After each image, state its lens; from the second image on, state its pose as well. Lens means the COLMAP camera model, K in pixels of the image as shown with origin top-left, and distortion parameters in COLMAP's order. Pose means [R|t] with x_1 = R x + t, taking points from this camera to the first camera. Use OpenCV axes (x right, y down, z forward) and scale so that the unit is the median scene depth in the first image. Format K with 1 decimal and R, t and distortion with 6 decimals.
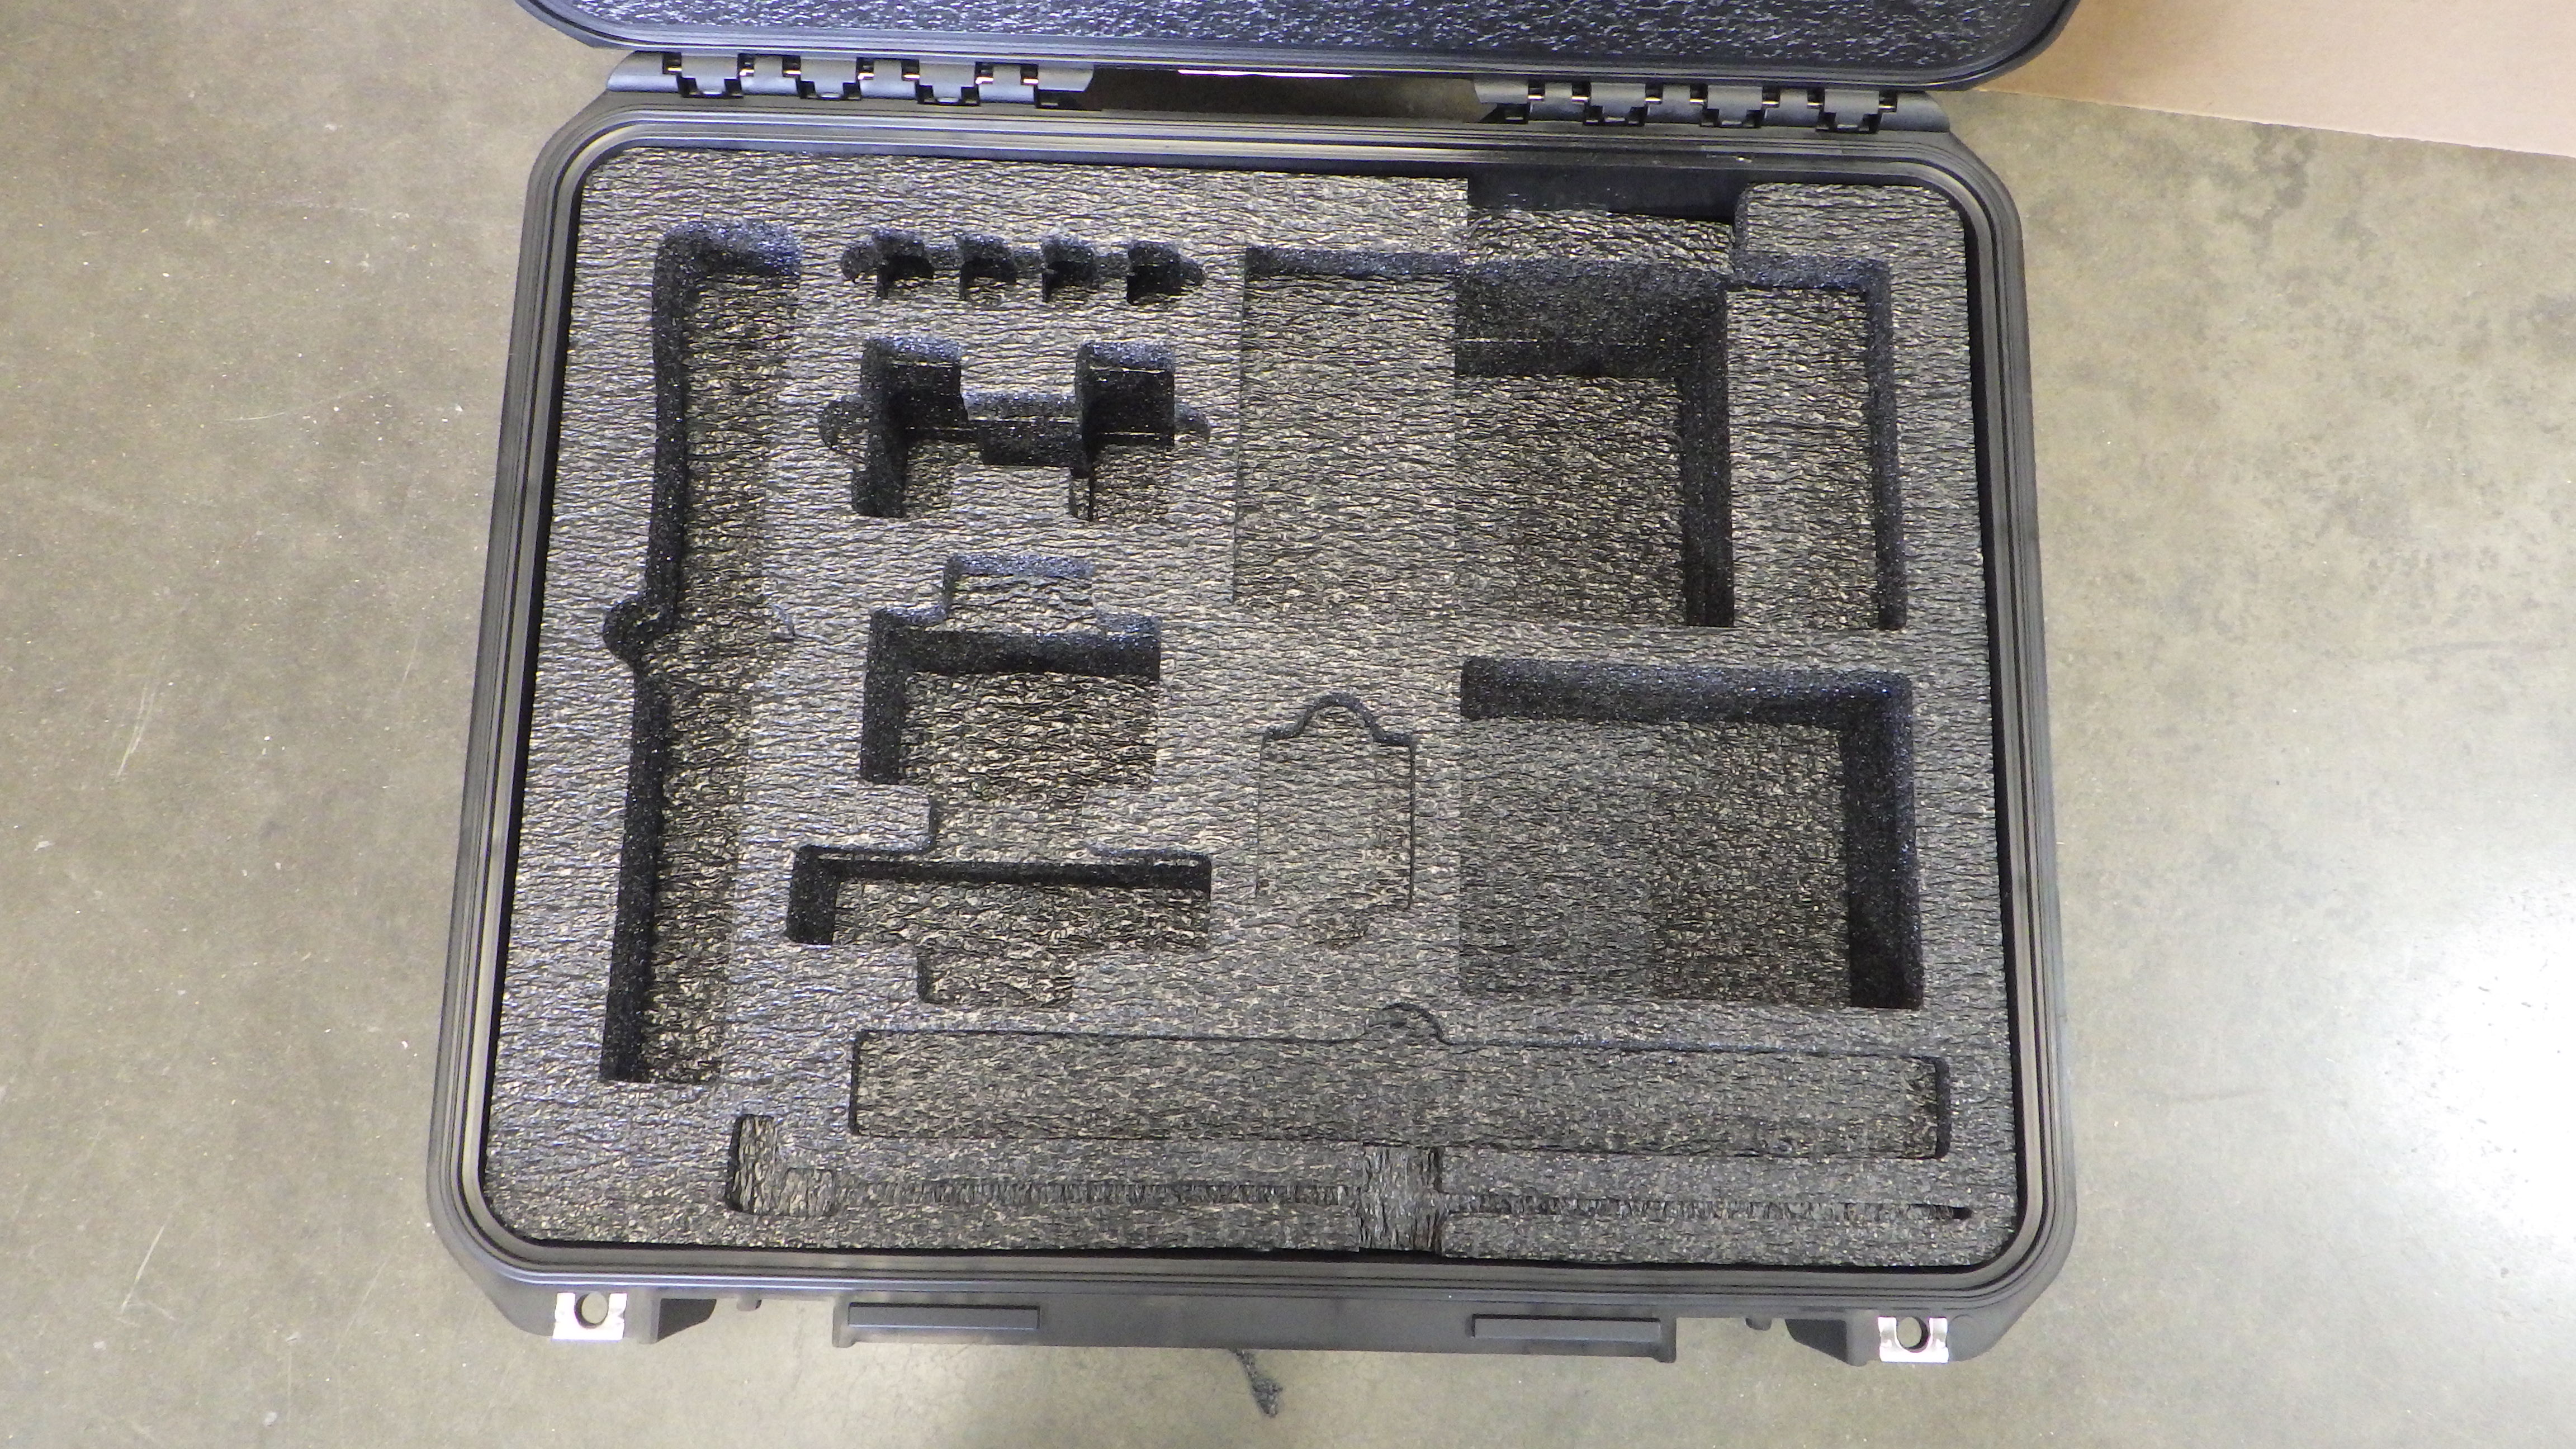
lens RADIAL K [[2135.8, 0, 1288.6], [0, 2135.8, 714.7], [0, 0, 1]] dist [0.003522, -0.007890]
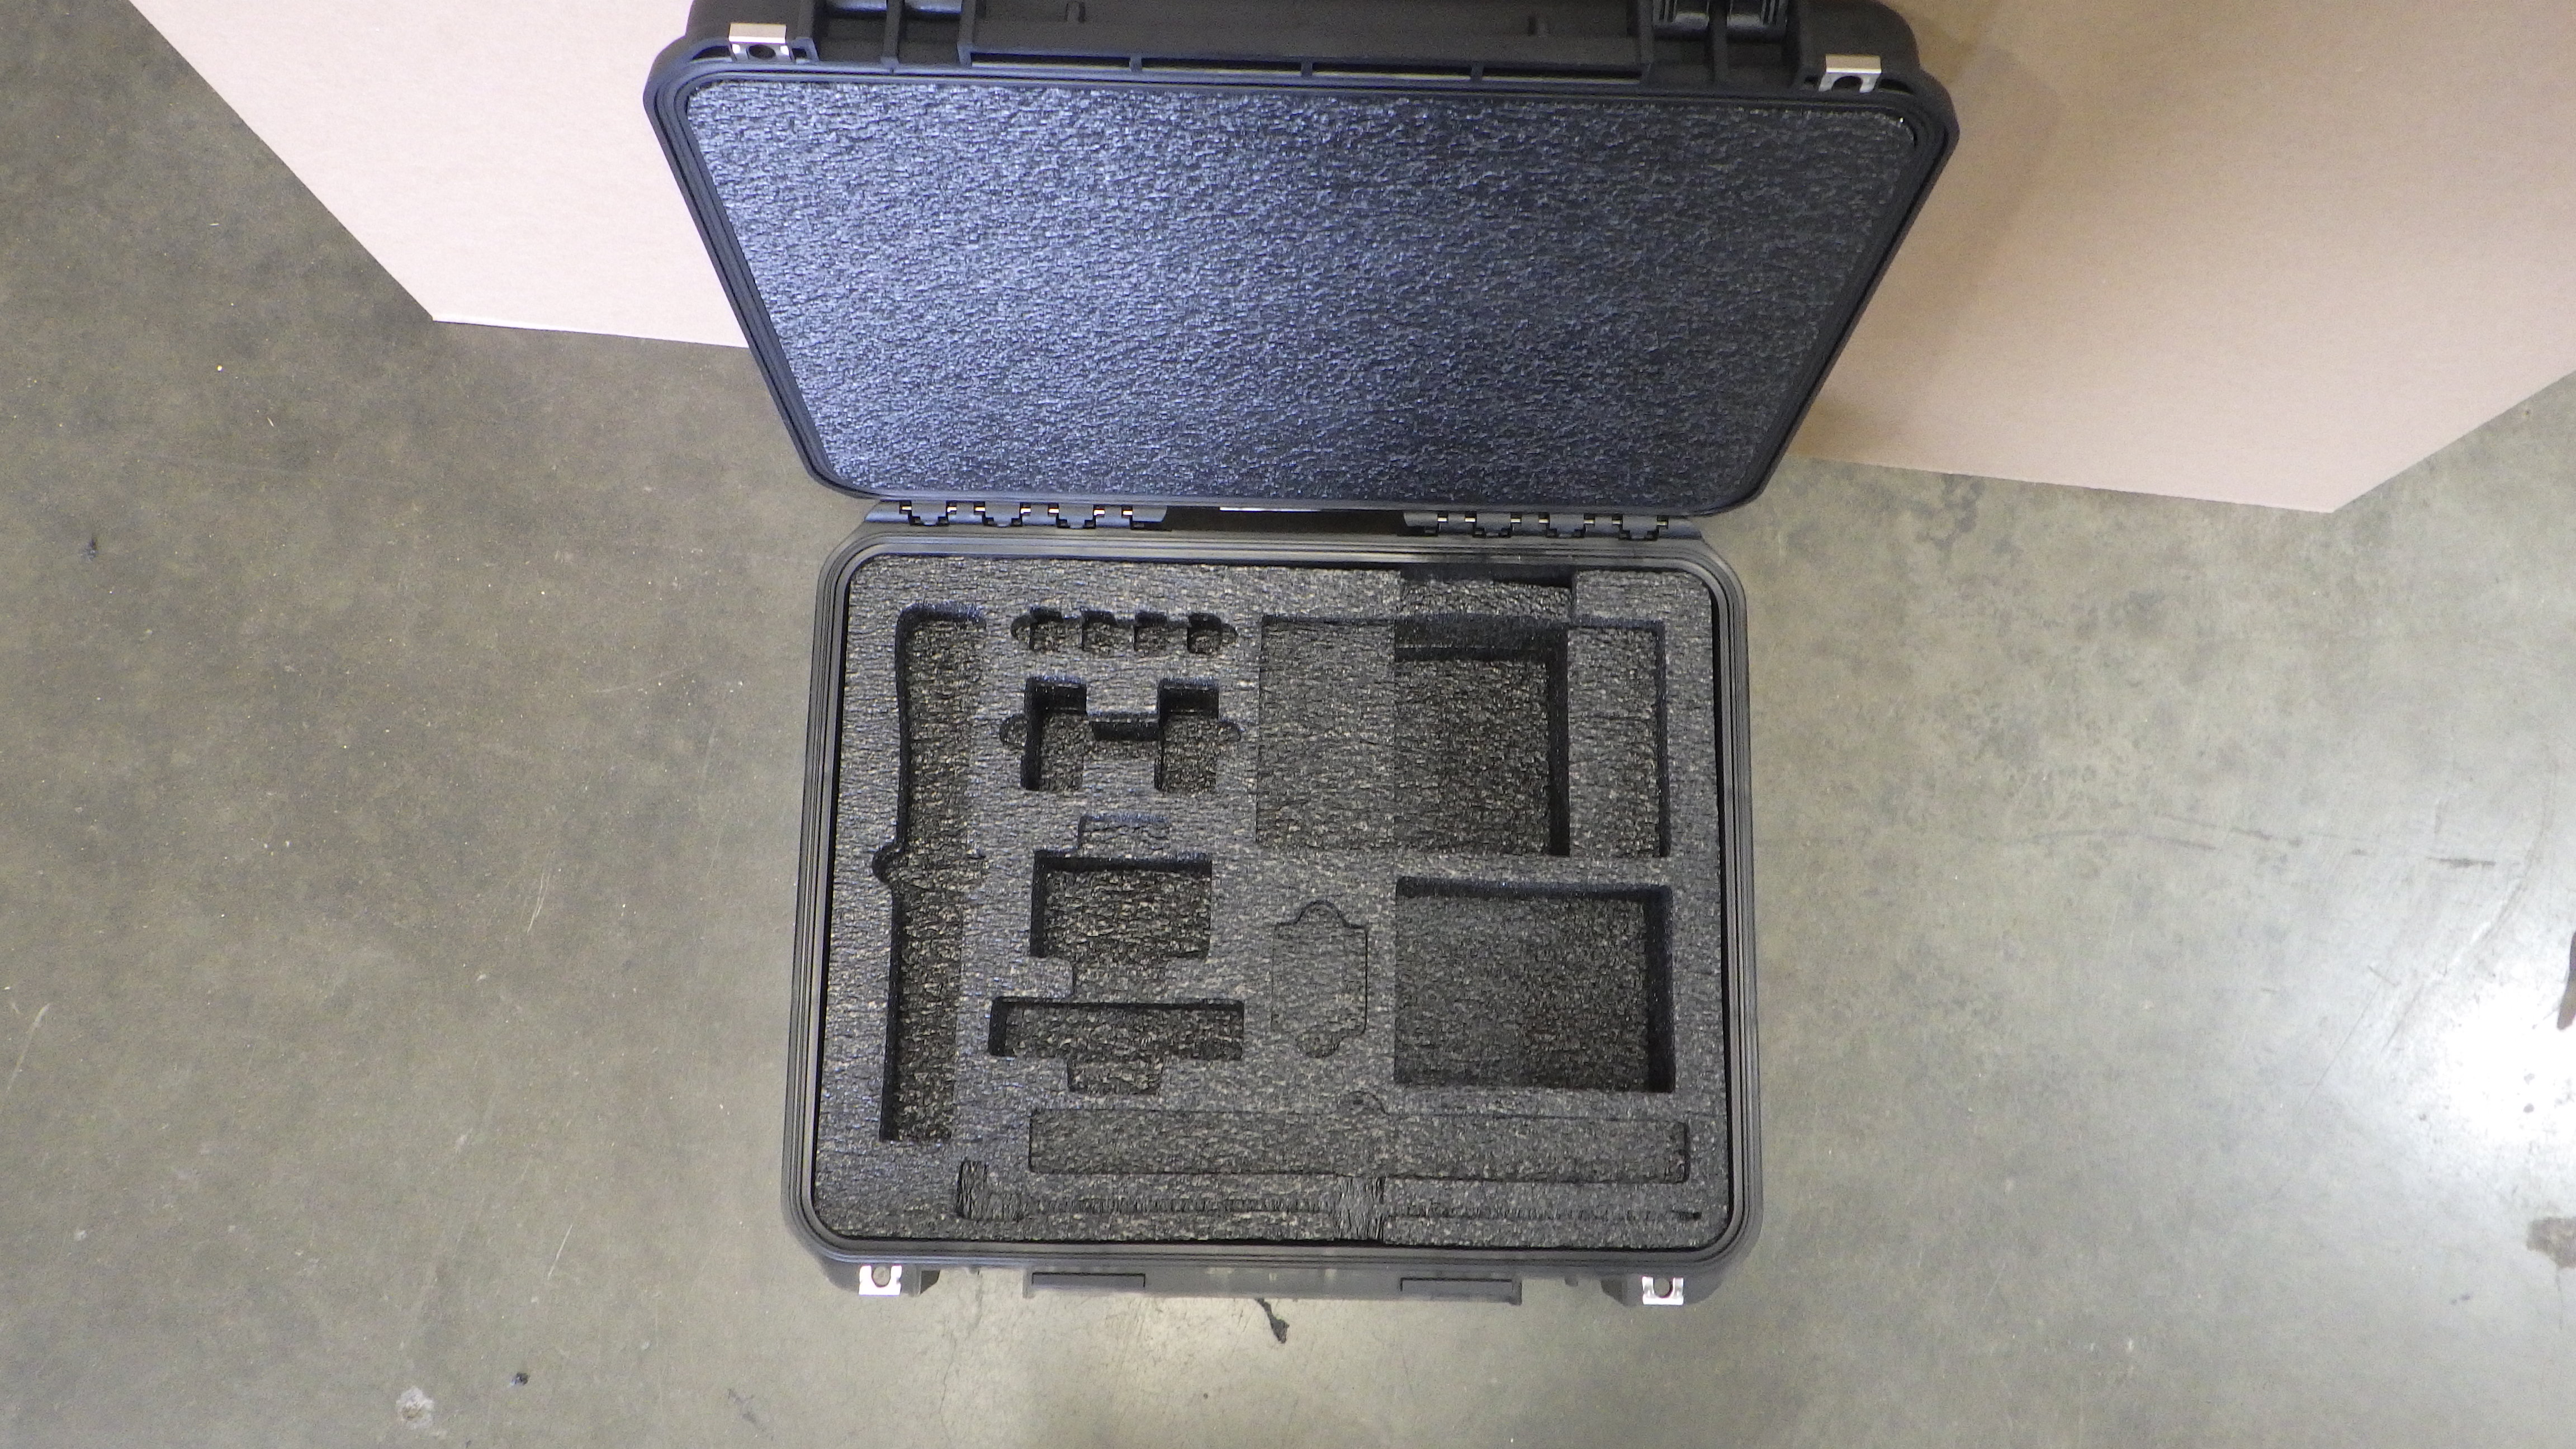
lens RADIAL K [[2121.1, 0, 1288.0], [0, 2121.1, 724.5], [0, 0, 1]] dist [-0.002508, 0.003501]
pose [[0.999976, -0.005293, -0.004416, 0.005474], [0.005380, 0.999789, 0.019839, -0.156176], [0.004310, -0.019862, 0.999793, -0.548657]]
